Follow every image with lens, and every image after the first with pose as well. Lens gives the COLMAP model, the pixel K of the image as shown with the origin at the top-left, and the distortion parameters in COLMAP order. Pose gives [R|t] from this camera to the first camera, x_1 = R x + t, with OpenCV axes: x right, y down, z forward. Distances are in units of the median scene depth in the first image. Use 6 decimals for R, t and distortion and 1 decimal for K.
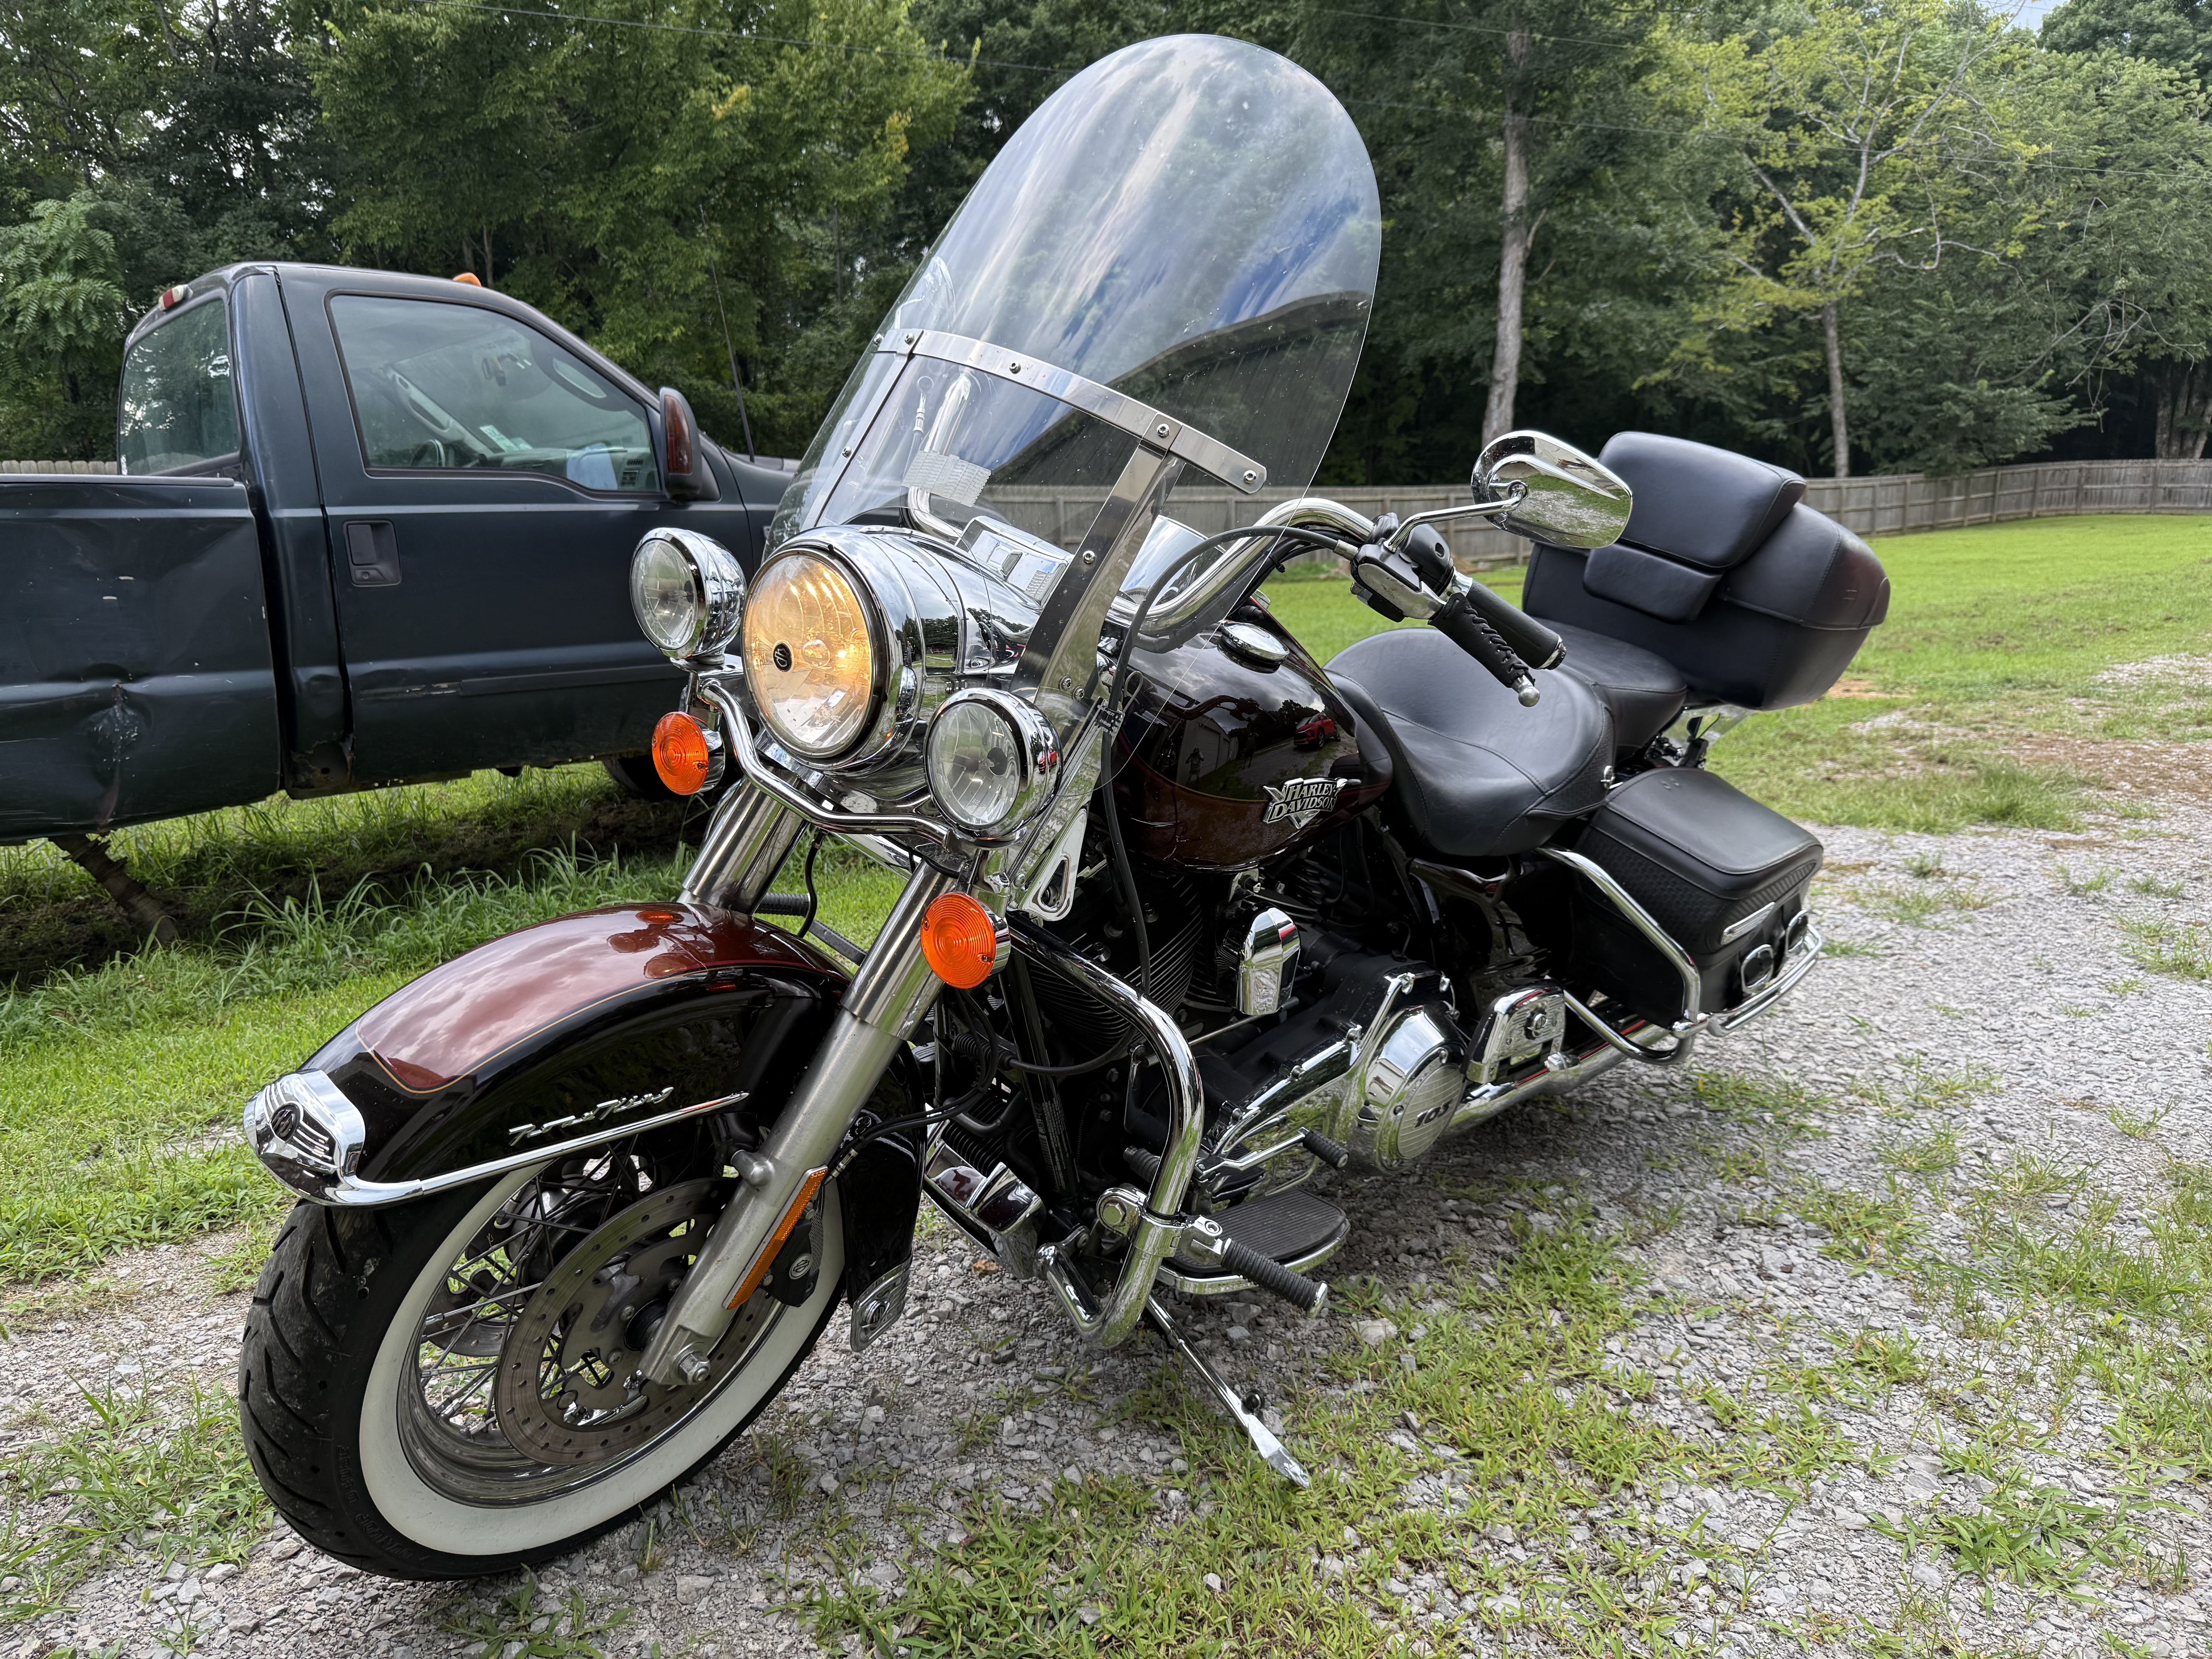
lens RADIAL K [[1586.7, 0, 1118.9], [0, 1586.7, 880.9], [0, 0, 1]] dist [-0.035812, 0.006171]
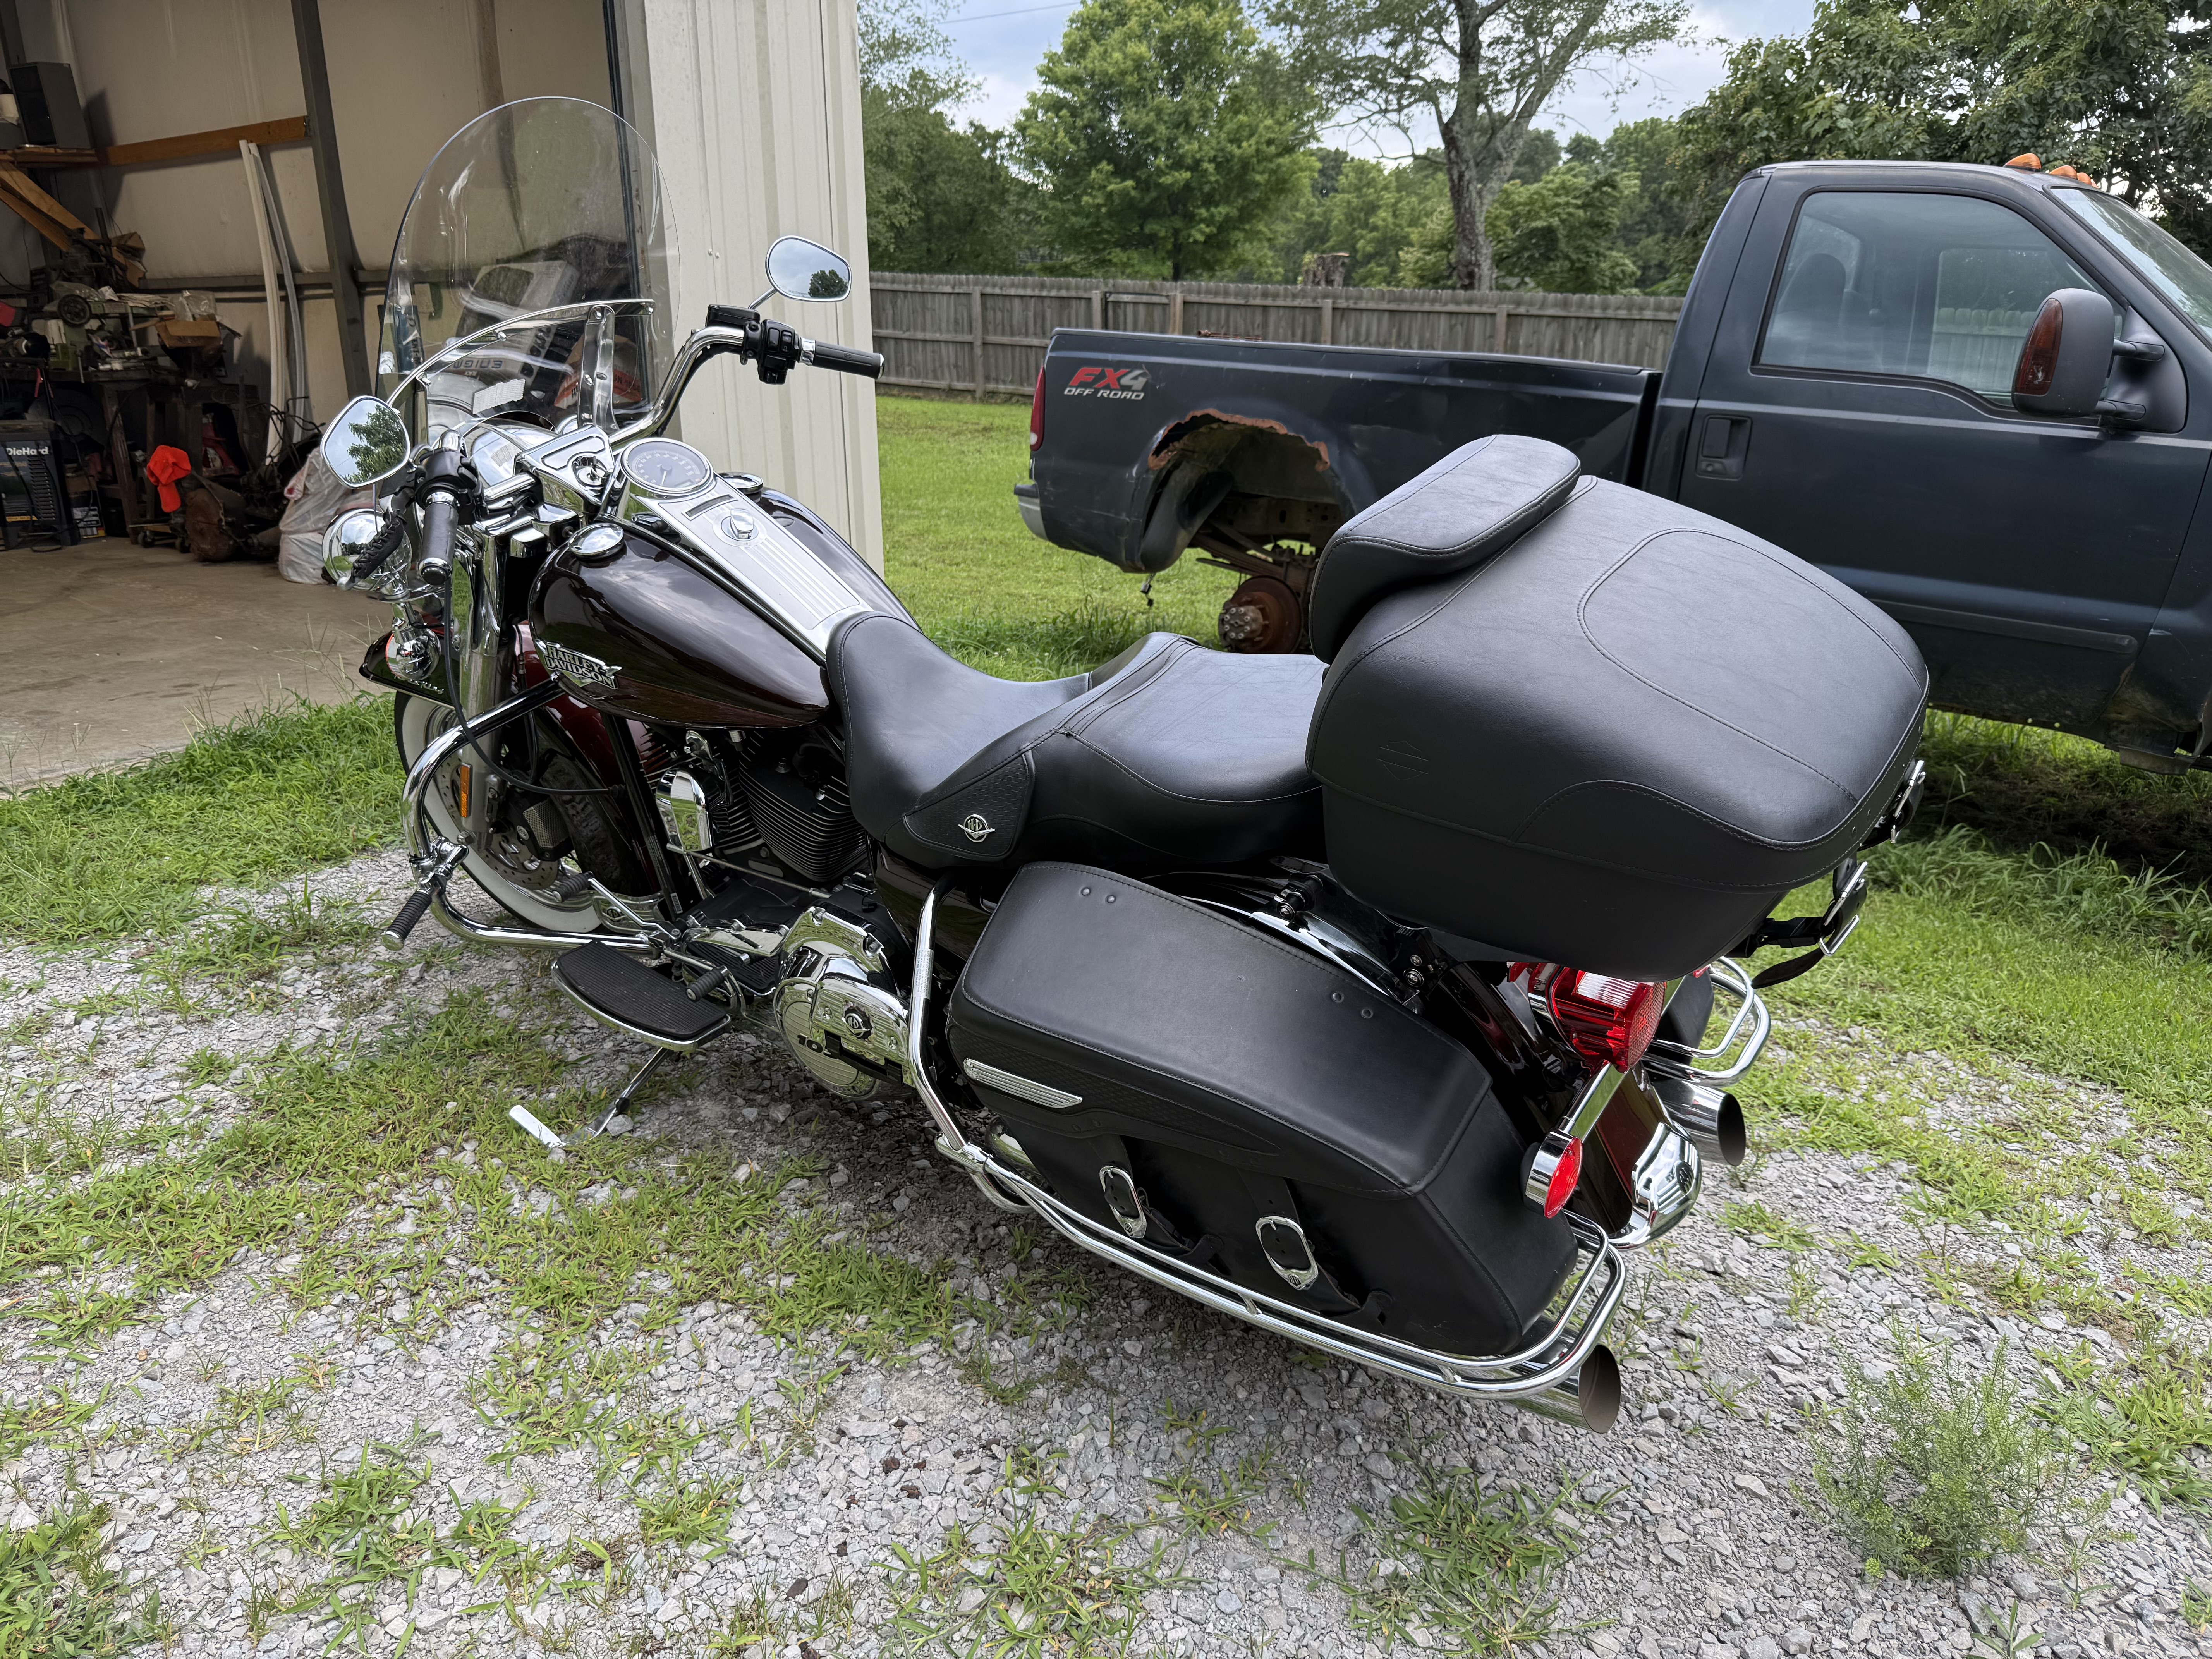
lens RADIAL K [[1586.7, 0, 1118.9], [0, 1586.7, 880.9], [0, 0, 1]] dist [-0.035812, 0.006171]
pose [[0.115618, 0.349389, -0.929817, 0.557758], [-0.267300, 0.912507, 0.309647, -0.160467], [0.956652, 0.212740, 0.198894, 0.458006]]
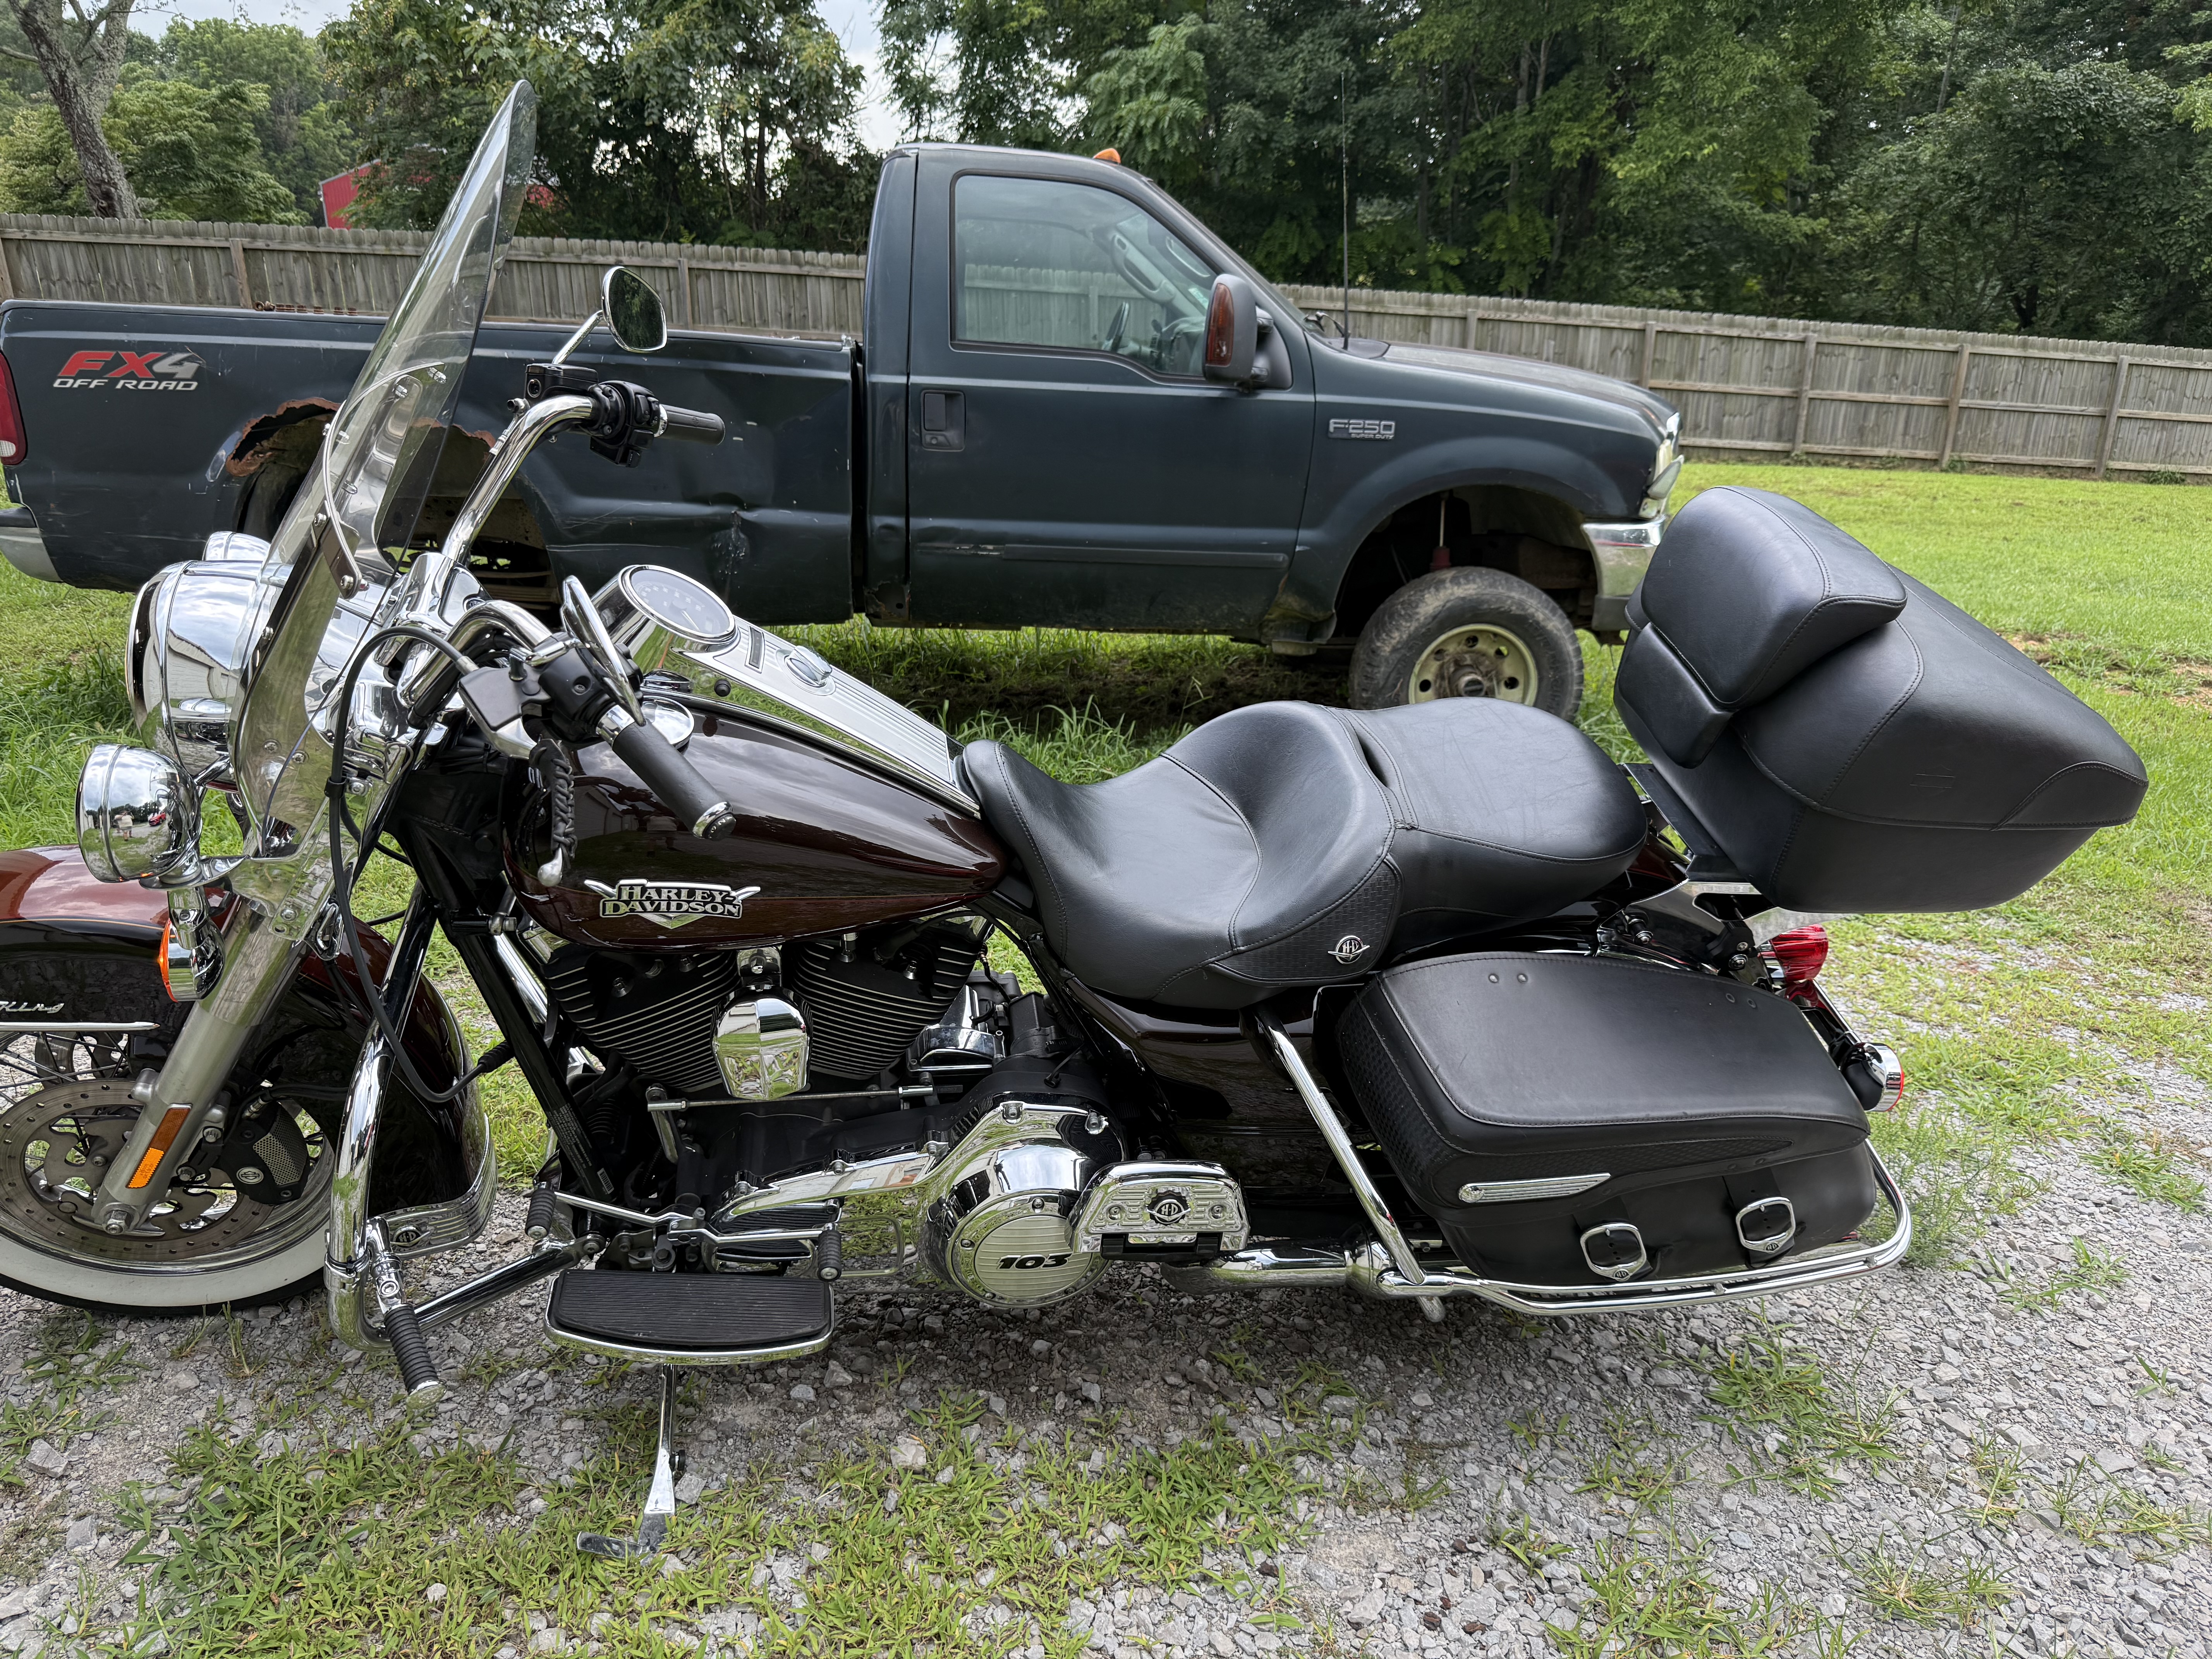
lens RADIAL K [[1585.3, 0, 1088.8], [0, 1585.3, 841.6], [0, 0, 1]] dist [0.021120, -0.039815]
pose [[0.791910, 0.241645, -0.560790, 0.309179], [-0.194103, 0.970351, 0.144025, -0.099698], [0.578966, -0.005204, 0.815335, 0.136289]]
